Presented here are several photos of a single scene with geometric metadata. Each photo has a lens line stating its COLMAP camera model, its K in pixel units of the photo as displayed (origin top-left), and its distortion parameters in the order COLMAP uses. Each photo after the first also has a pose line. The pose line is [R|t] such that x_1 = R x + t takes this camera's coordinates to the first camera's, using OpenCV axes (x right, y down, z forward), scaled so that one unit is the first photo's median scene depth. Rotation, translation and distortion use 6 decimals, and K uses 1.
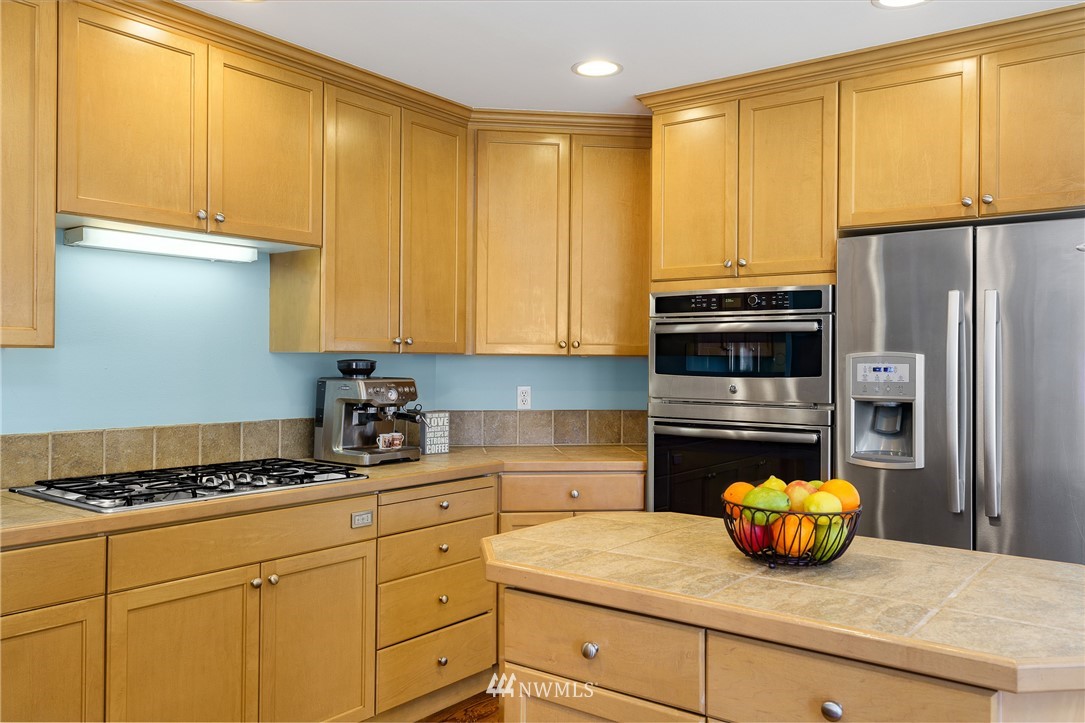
lens RADIAL K [[849.8, 0, 534.0], [0, 849.8, 363.9], [0, 0, 1]] dist [0.010426, 0.007022]
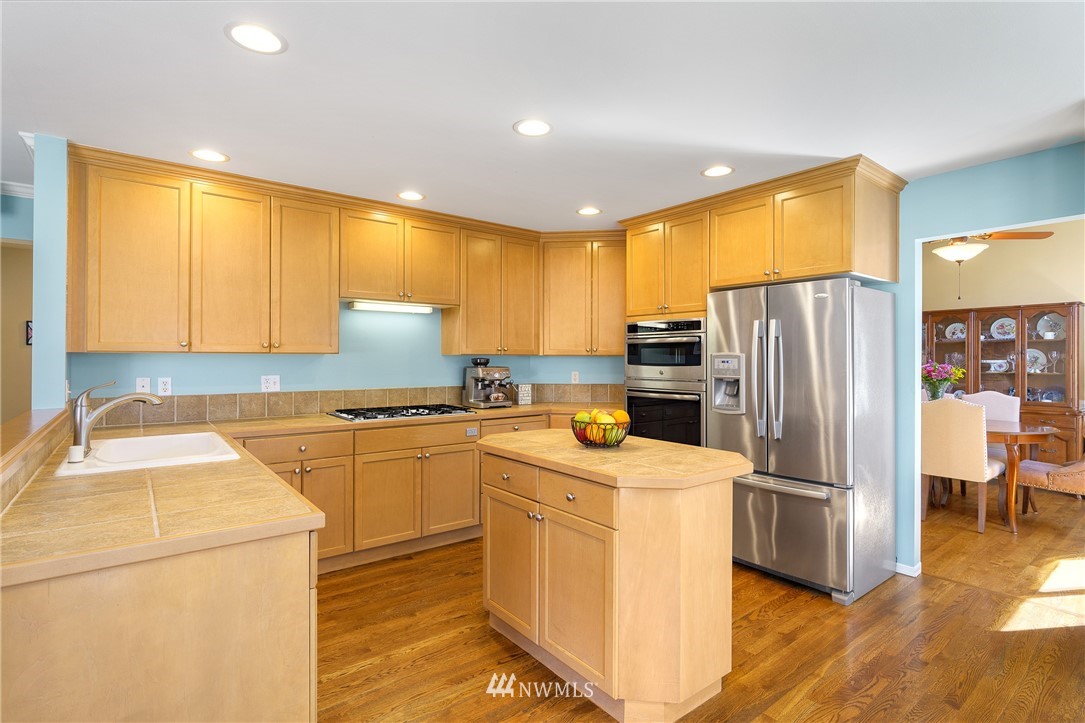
lens RADIAL K [[512.2, 0, 537.8], [0, 512.2, 361.8], [0, 0, 1]] dist [-0.003711, 0.000693]
pose [[0.967389, -0.003470, -0.253271, 0.271576], [0.003899, 0.999992, 0.001195, 0.003522], [0.253265, -0.002144, 0.967395, -0.200457]]
